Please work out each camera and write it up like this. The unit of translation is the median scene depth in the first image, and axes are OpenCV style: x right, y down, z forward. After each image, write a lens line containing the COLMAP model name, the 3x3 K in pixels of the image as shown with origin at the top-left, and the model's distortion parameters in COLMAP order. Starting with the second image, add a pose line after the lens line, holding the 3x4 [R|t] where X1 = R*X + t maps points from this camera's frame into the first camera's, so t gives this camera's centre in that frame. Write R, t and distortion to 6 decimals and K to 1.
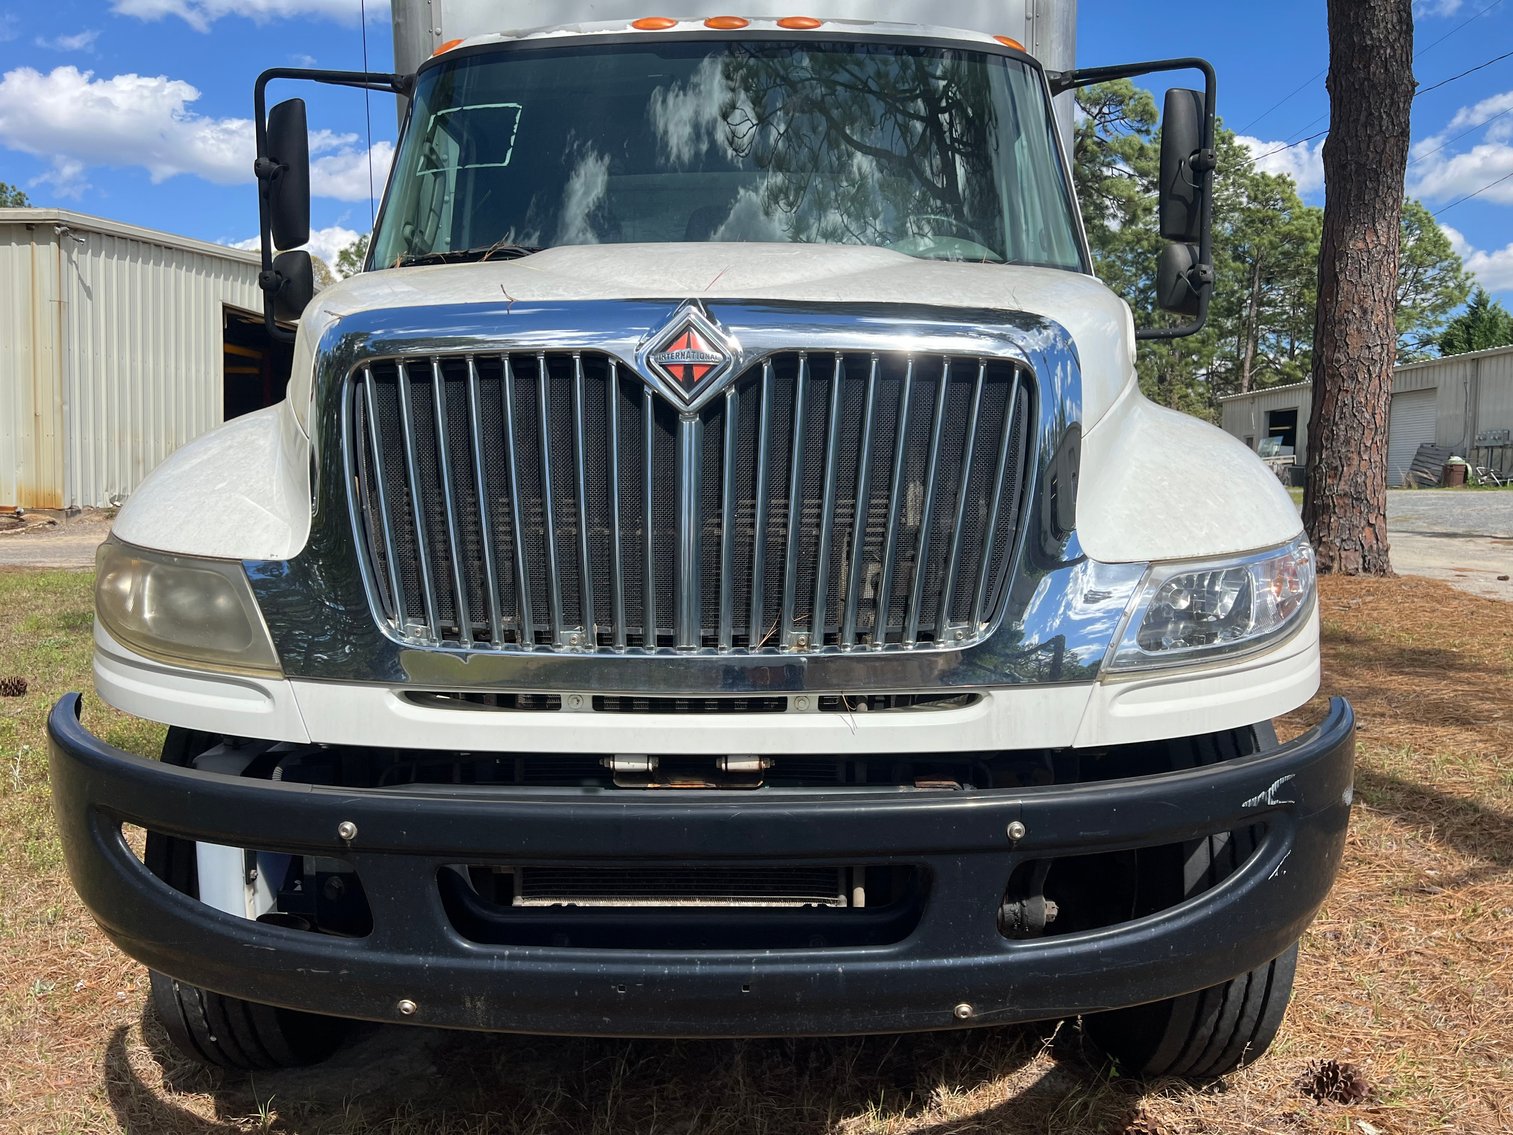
lens RADIAL K [[1149.5, 0, 756.5], [0, 1149.5, 567.5], [0, 0, 1]] dist [0.046124, -0.077824]
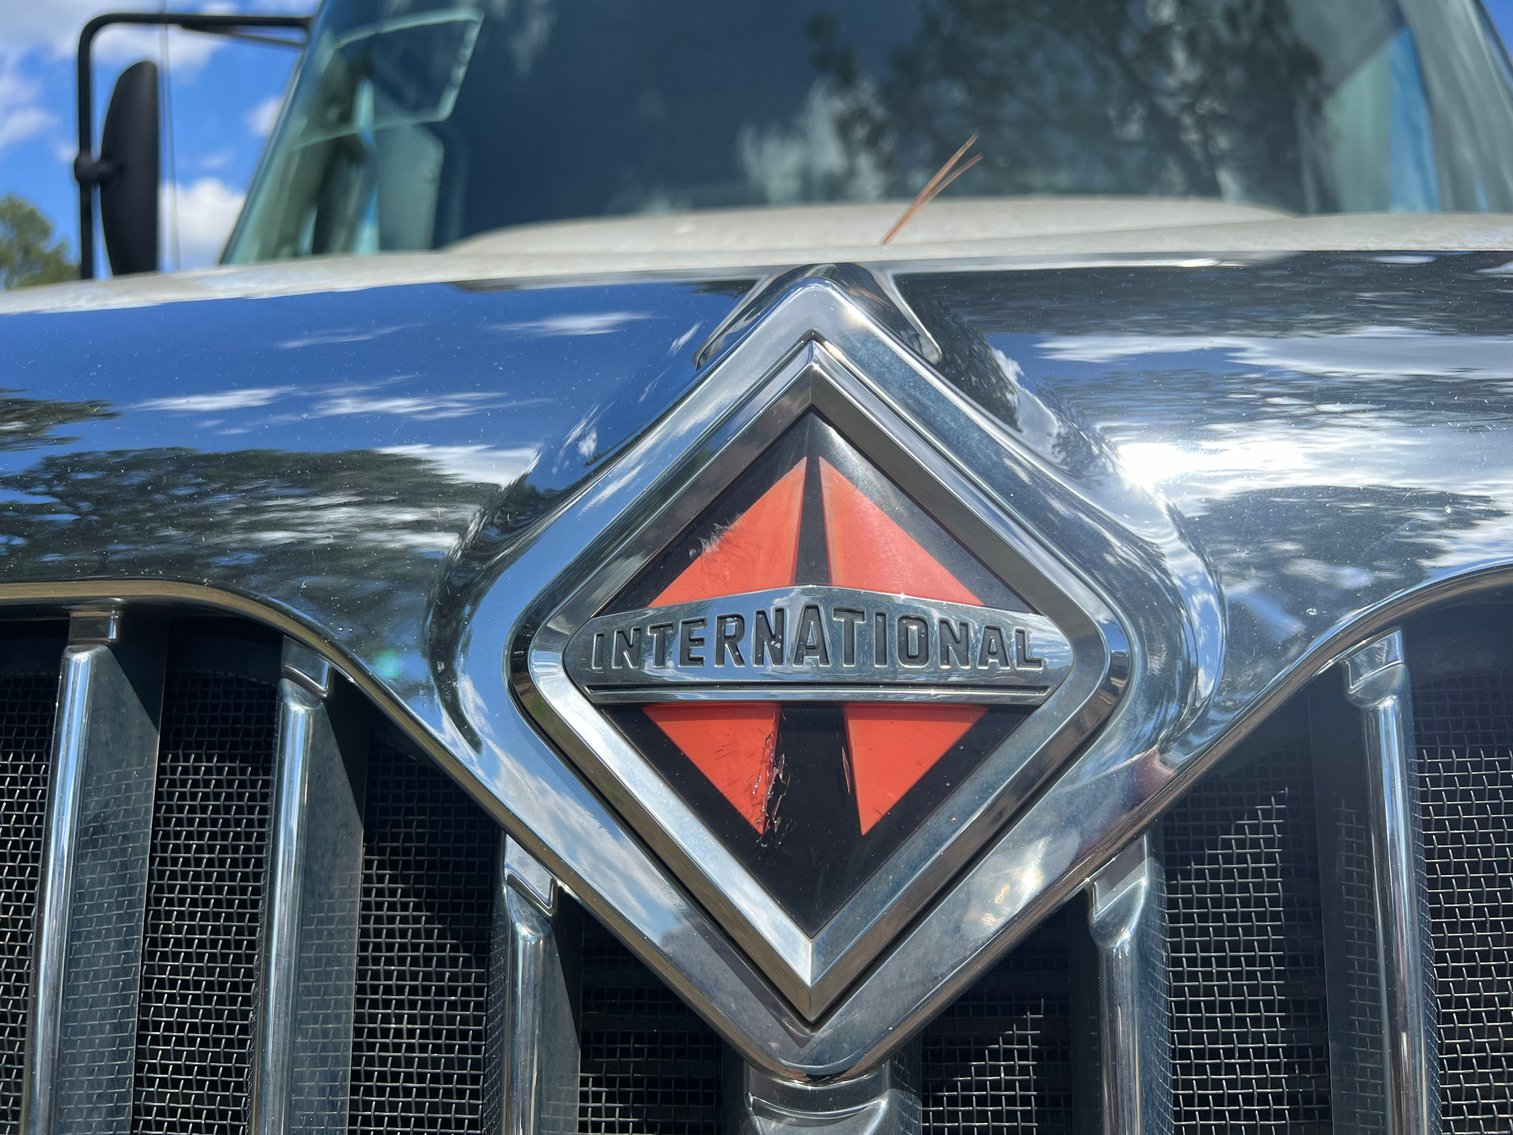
lens RADIAL K [[1149.5, 0, 756.5], [0, 1149.5, 567.5], [0, 0, 1]] dist [0.046124, -0.077824]
pose [[0.995551, -0.017832, -0.092517, -0.052596], [0.007346, 0.993629, -0.112465, -0.175532], [0.093933, 0.111285, 0.989339, 0.859625]]
